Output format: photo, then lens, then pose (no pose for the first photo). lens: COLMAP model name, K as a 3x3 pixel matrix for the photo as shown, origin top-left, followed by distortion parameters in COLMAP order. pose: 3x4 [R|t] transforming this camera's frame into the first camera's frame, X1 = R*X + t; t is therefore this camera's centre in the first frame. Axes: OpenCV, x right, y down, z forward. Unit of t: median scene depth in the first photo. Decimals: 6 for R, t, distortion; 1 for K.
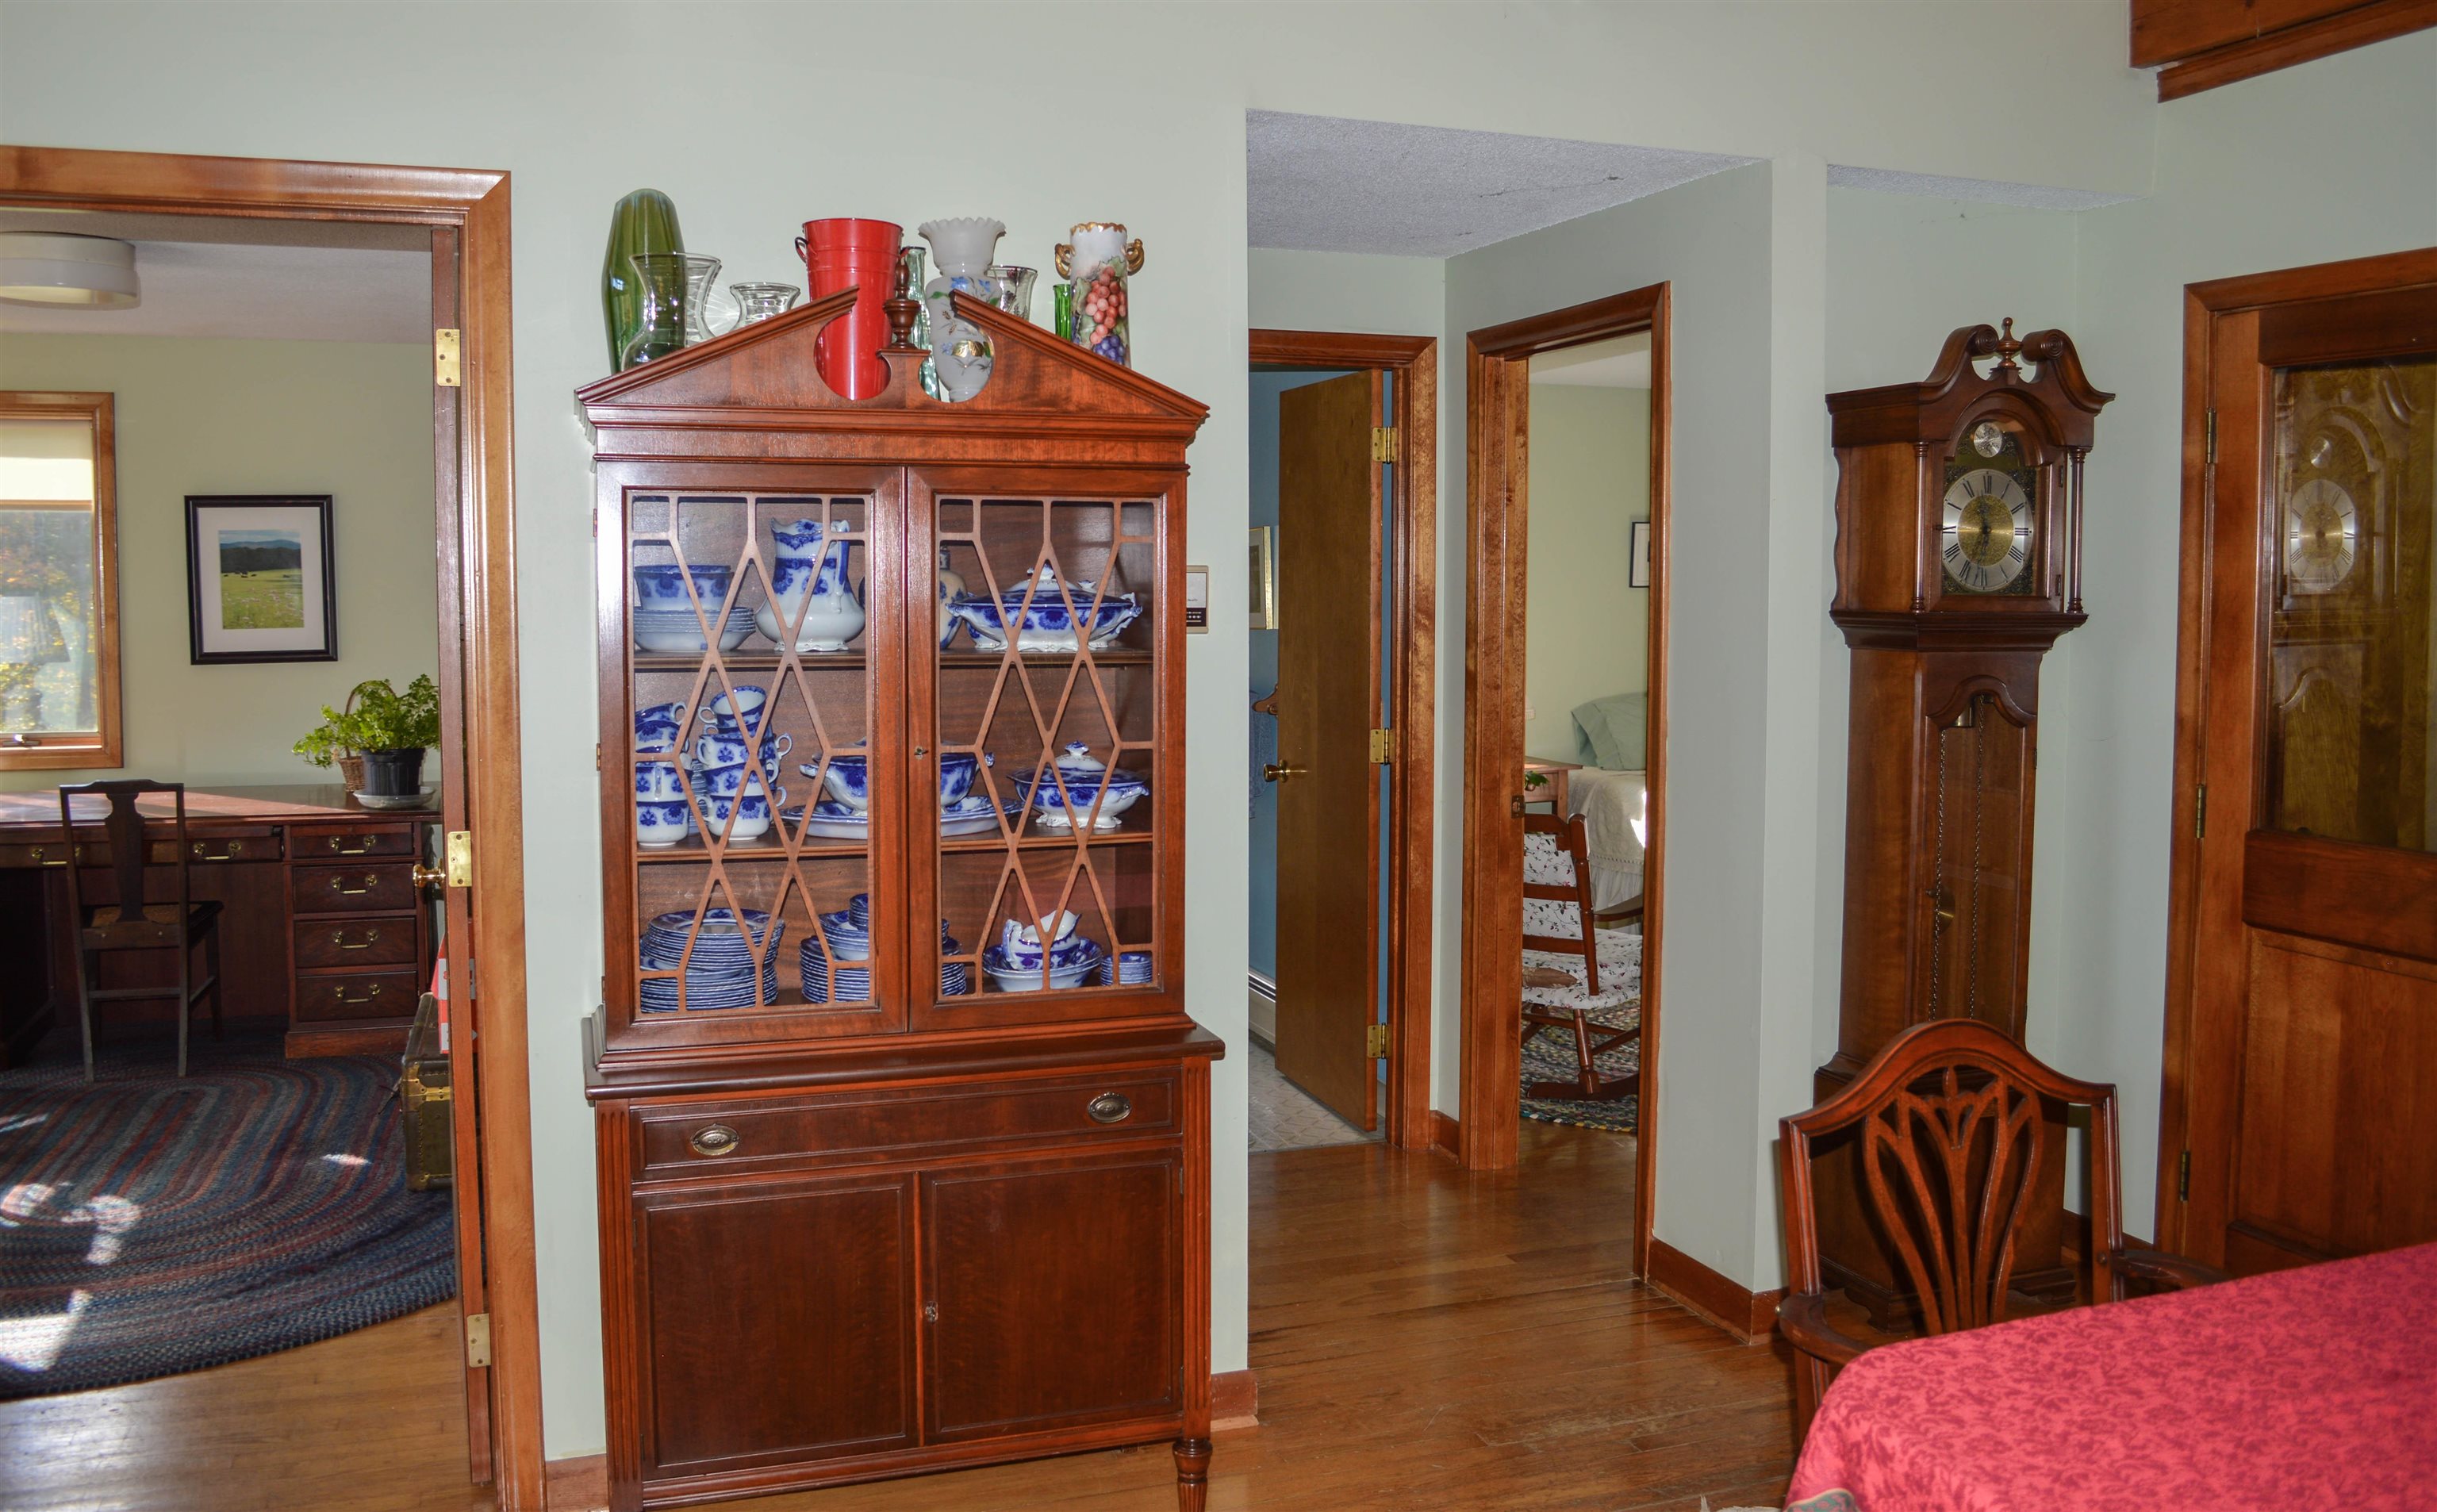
lens RADIAL K [[1885.2, 0, 1219.5], [0, 1885.2, 761.0], [0, 0, 1]] dist [0.004719, -0.000087]
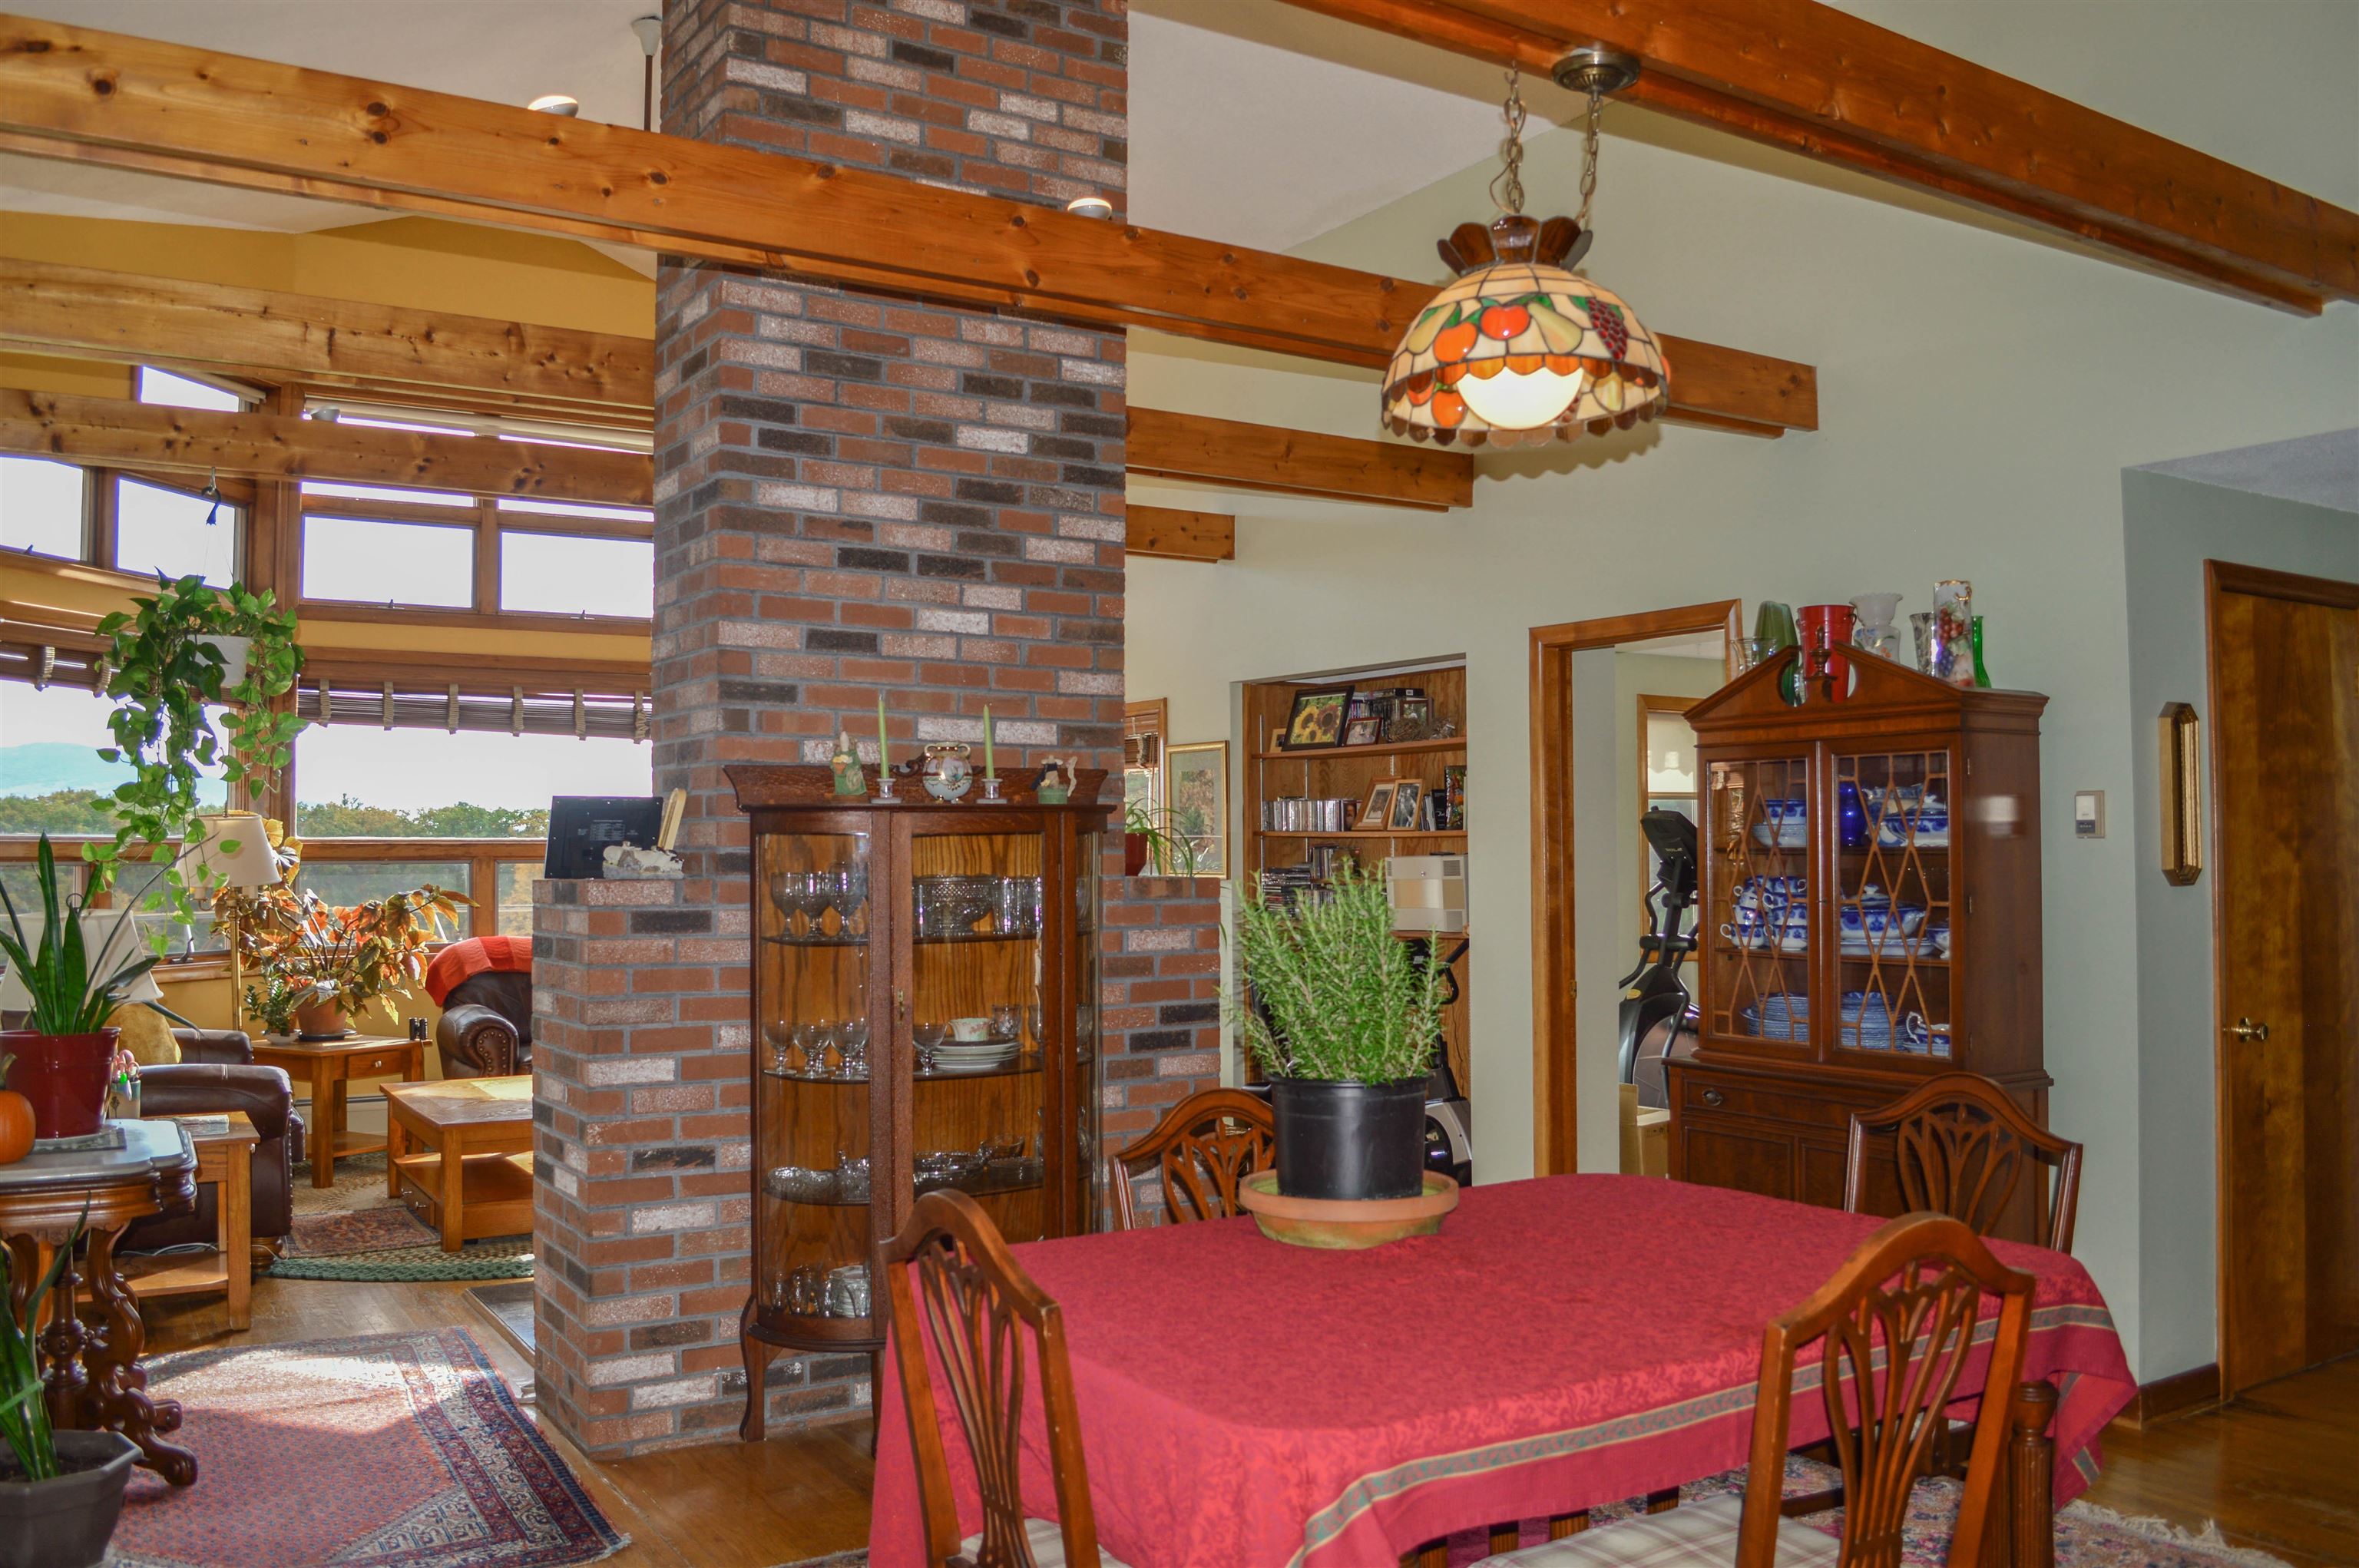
lens RADIAL K [[1941.8, 0, 1181.8], [0, 1941.8, 785.9], [0, 0, 1]] dist [0.000011, -0.000867]
pose [[0.256510, -0.035320, -0.965896, 1.436060], [-0.064376, 0.996489, -0.053535, 0.022242], [0.964395, 0.075913, 0.253336, -0.042888]]
